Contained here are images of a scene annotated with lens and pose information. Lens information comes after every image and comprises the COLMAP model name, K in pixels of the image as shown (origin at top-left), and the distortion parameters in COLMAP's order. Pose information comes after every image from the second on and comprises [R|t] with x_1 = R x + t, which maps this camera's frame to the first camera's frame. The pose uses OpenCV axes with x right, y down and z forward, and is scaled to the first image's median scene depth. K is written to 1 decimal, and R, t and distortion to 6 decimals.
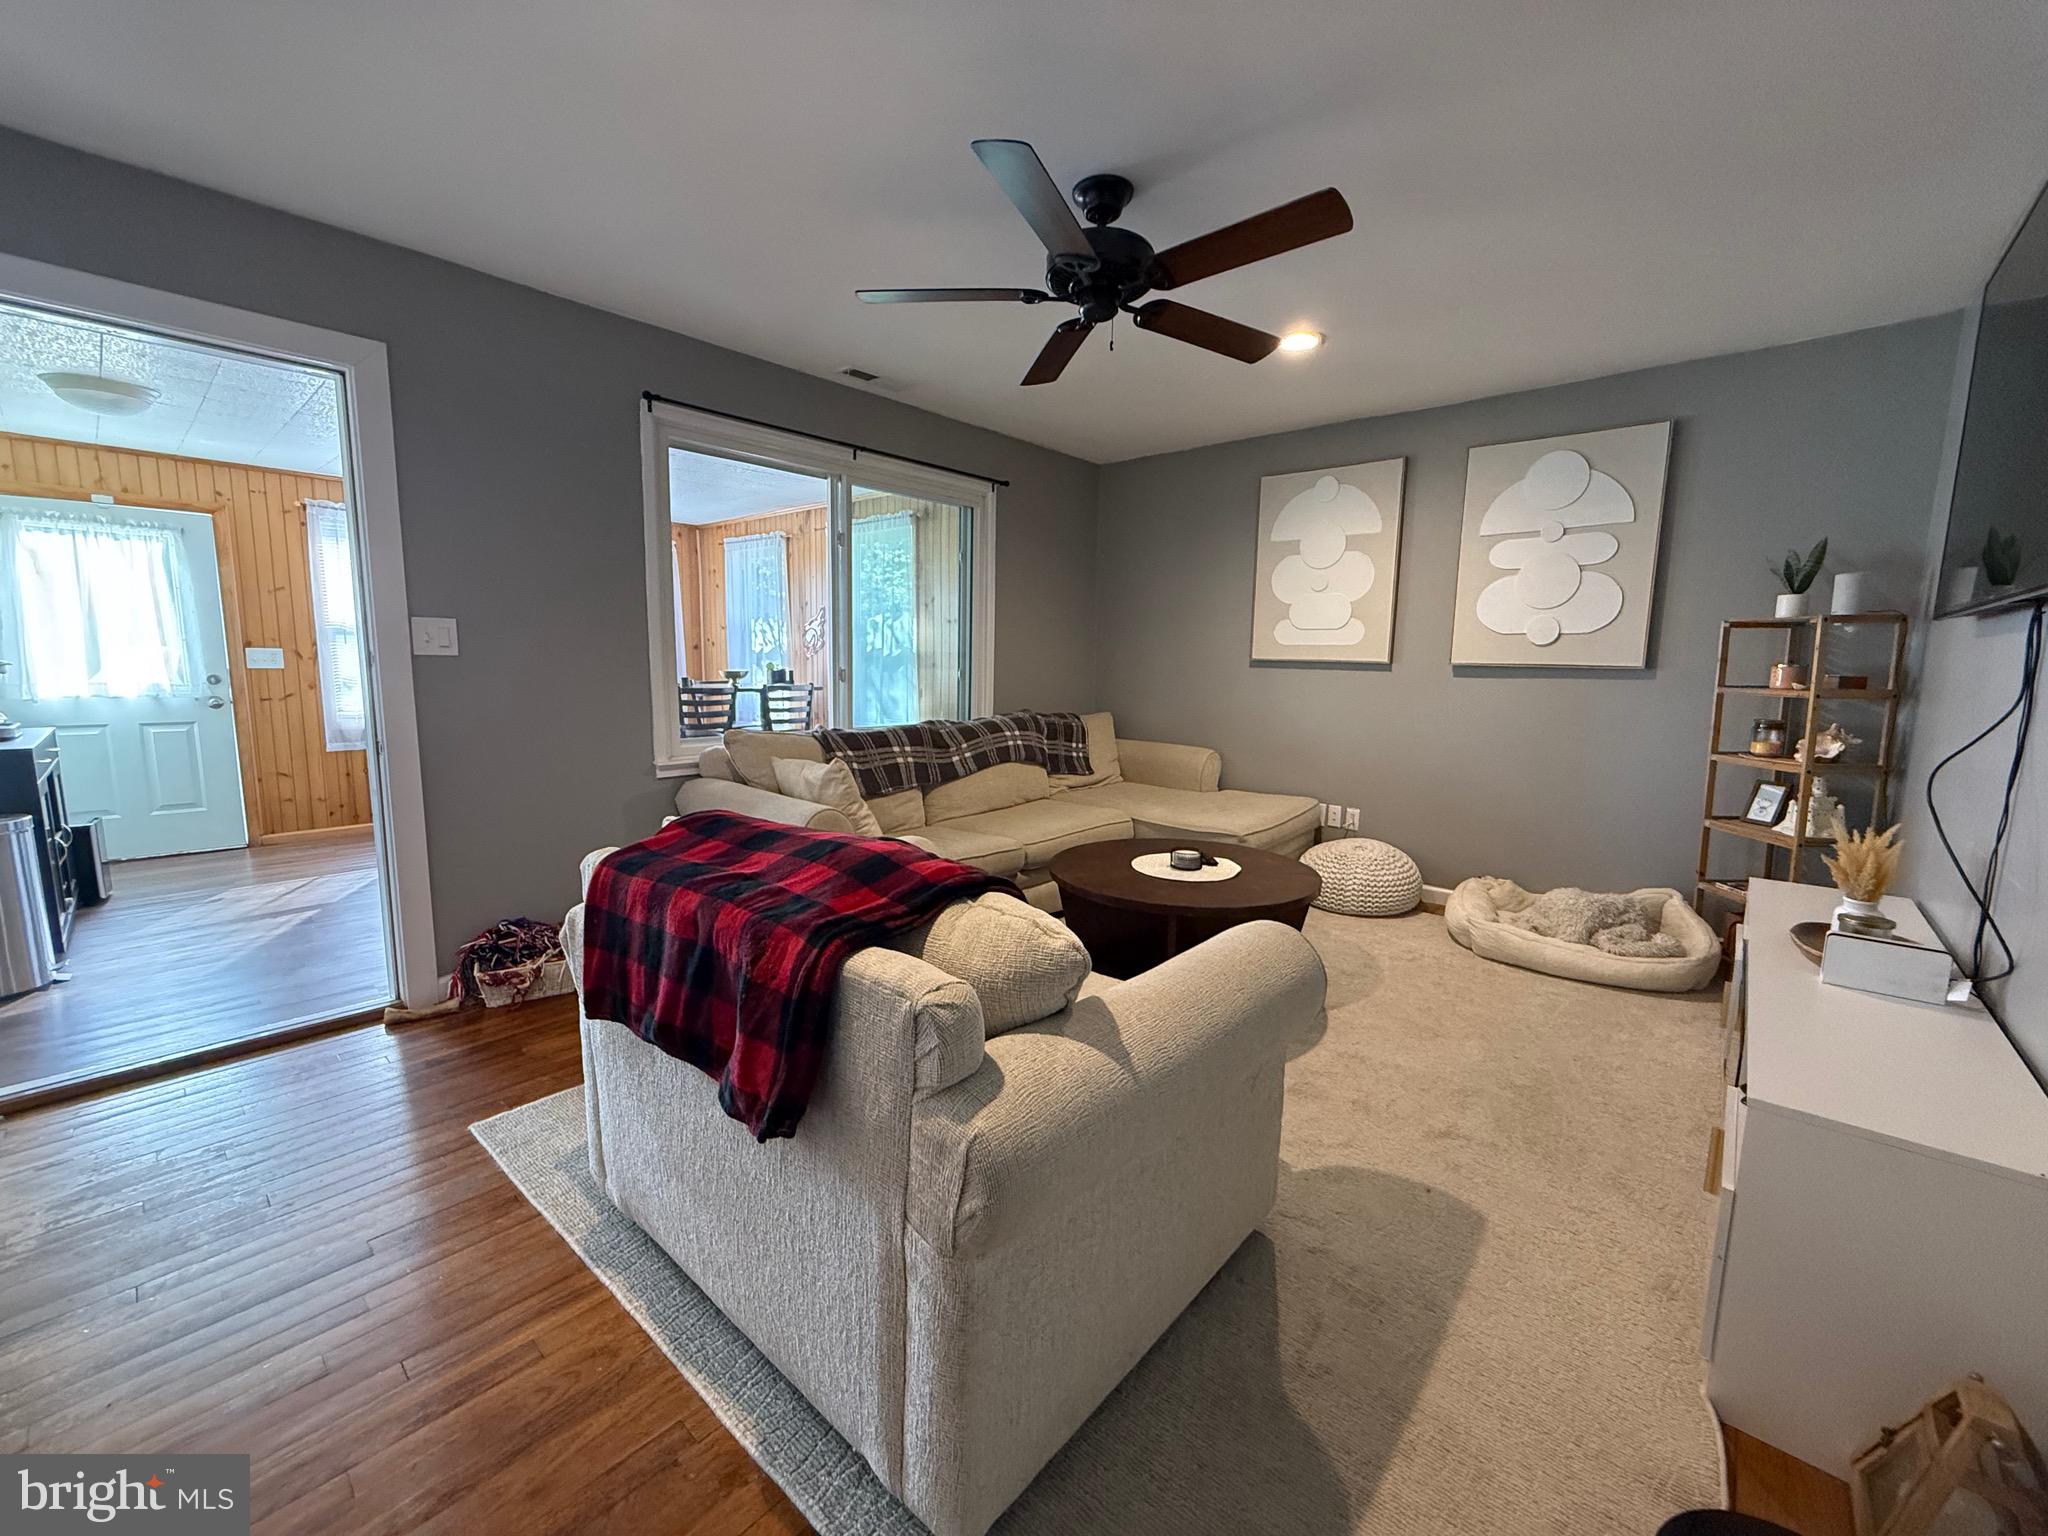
lens RADIAL K [[816.8, 0, 1017.8], [0, 816.8, 763.3], [0, 0, 1]] dist [0.000108, 0.000105]
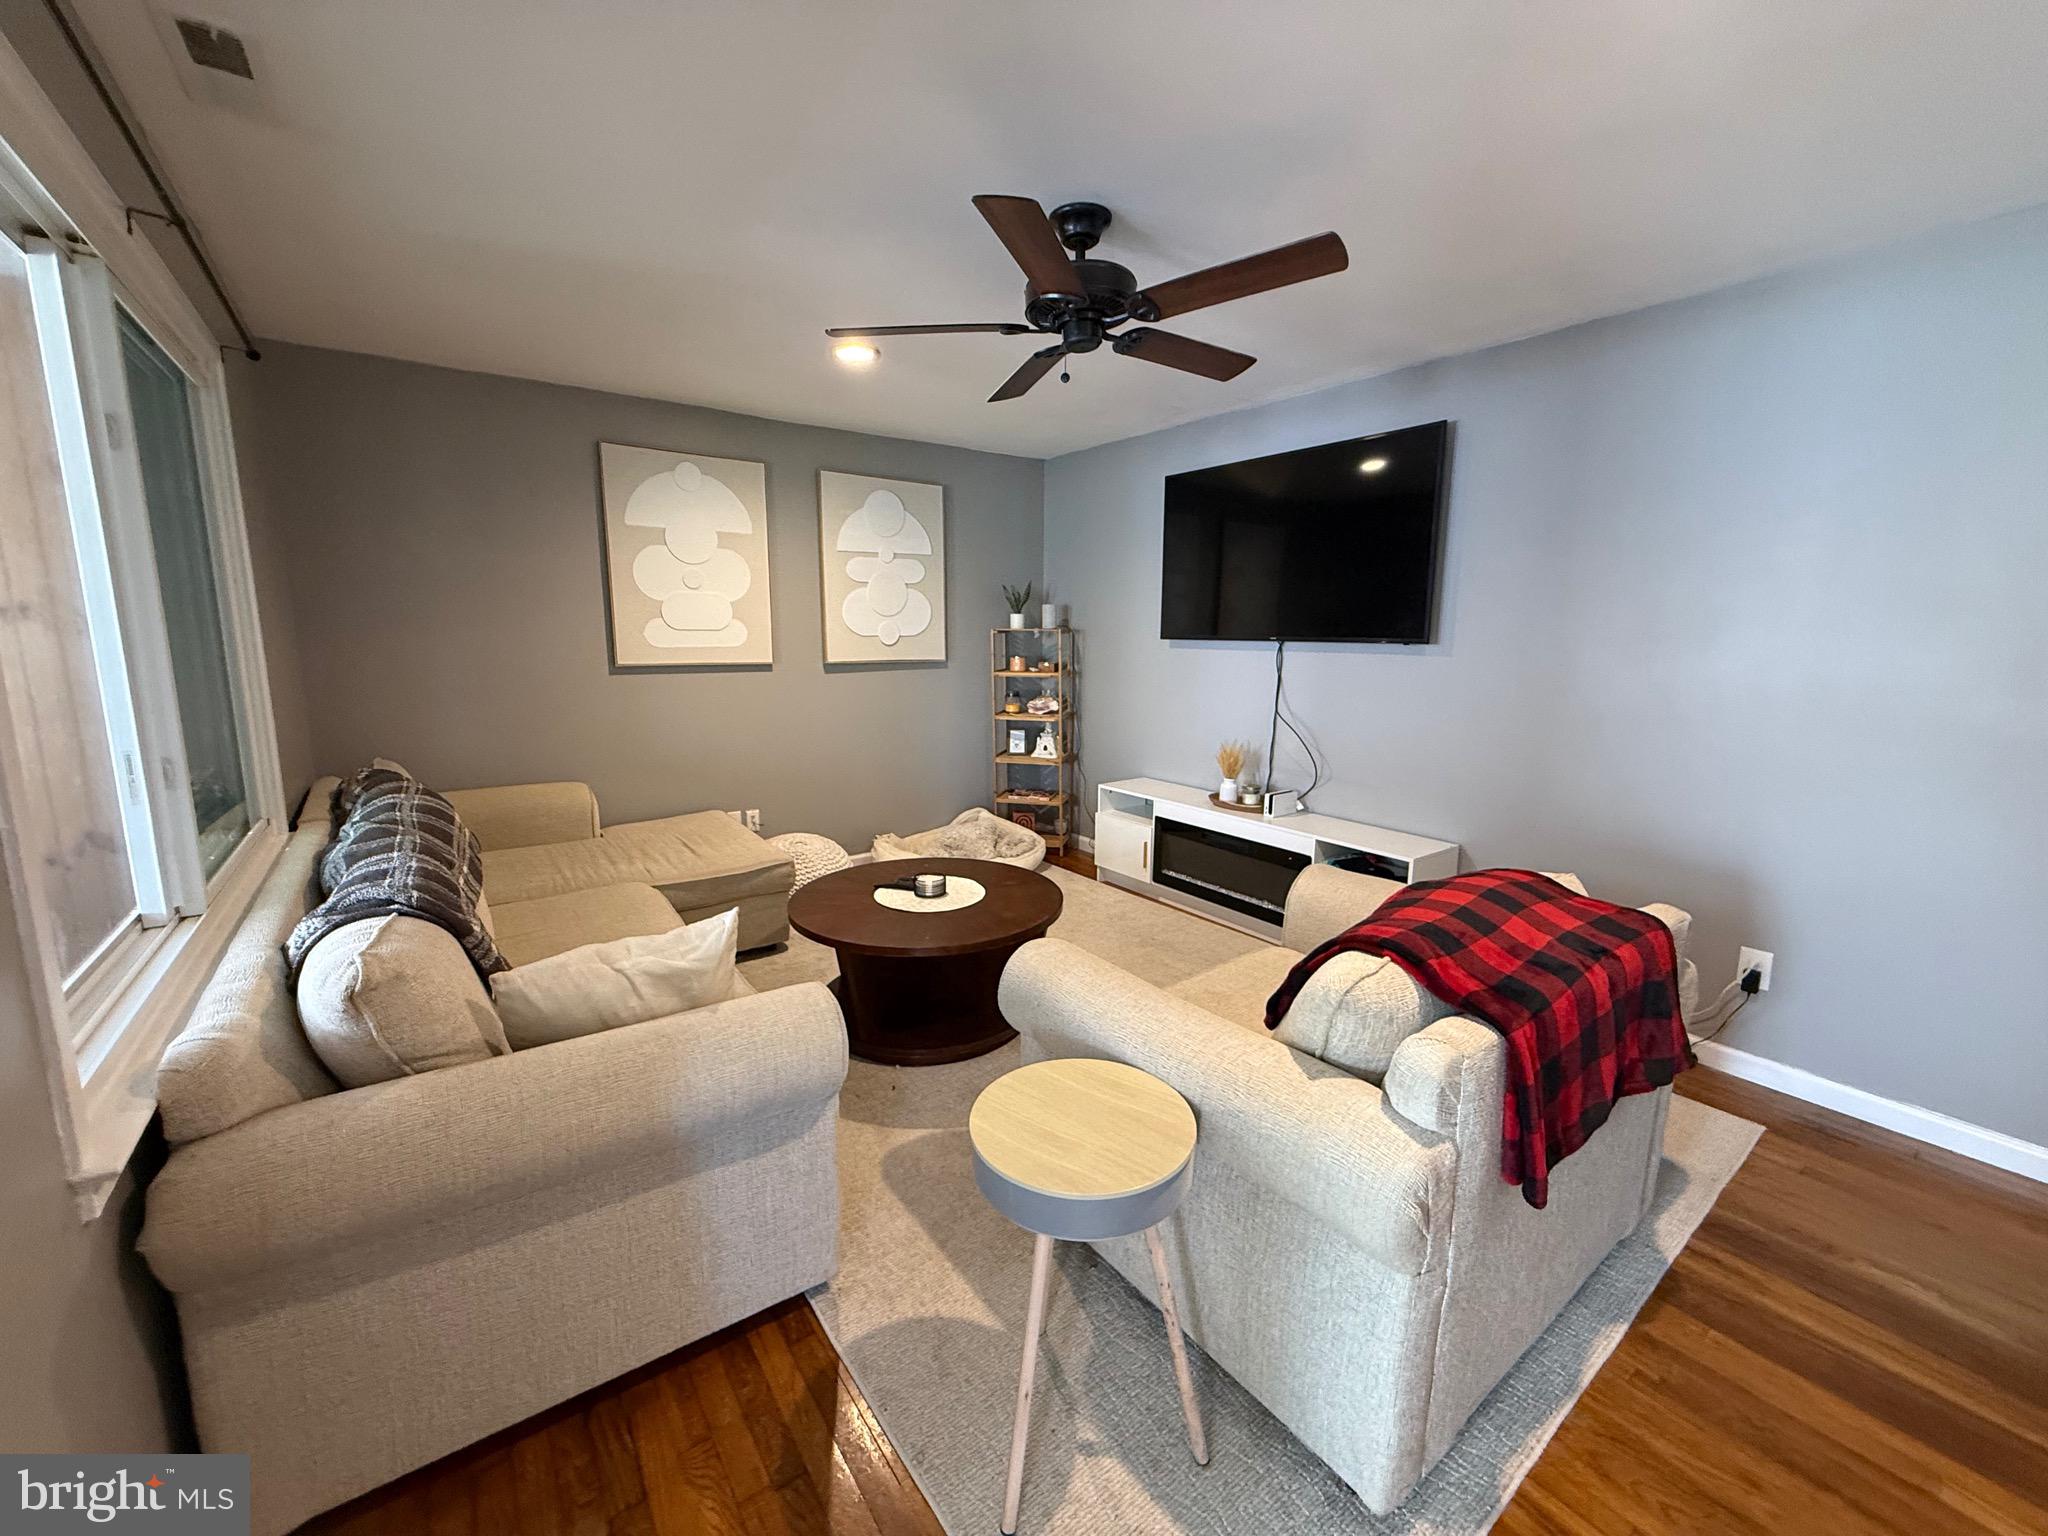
lens RADIAL K [[816.8, 0, 1019.8], [0, 816.8, 762.1], [0, 0, 1]] dist [0.000108, 0.000105]
pose [[0.211201, -0.171310, 0.962313, -0.658708], [0.124254, 0.981240, 0.147409, -0.150592], [-0.969513, 0.088438, 0.228525, 0.625116]]
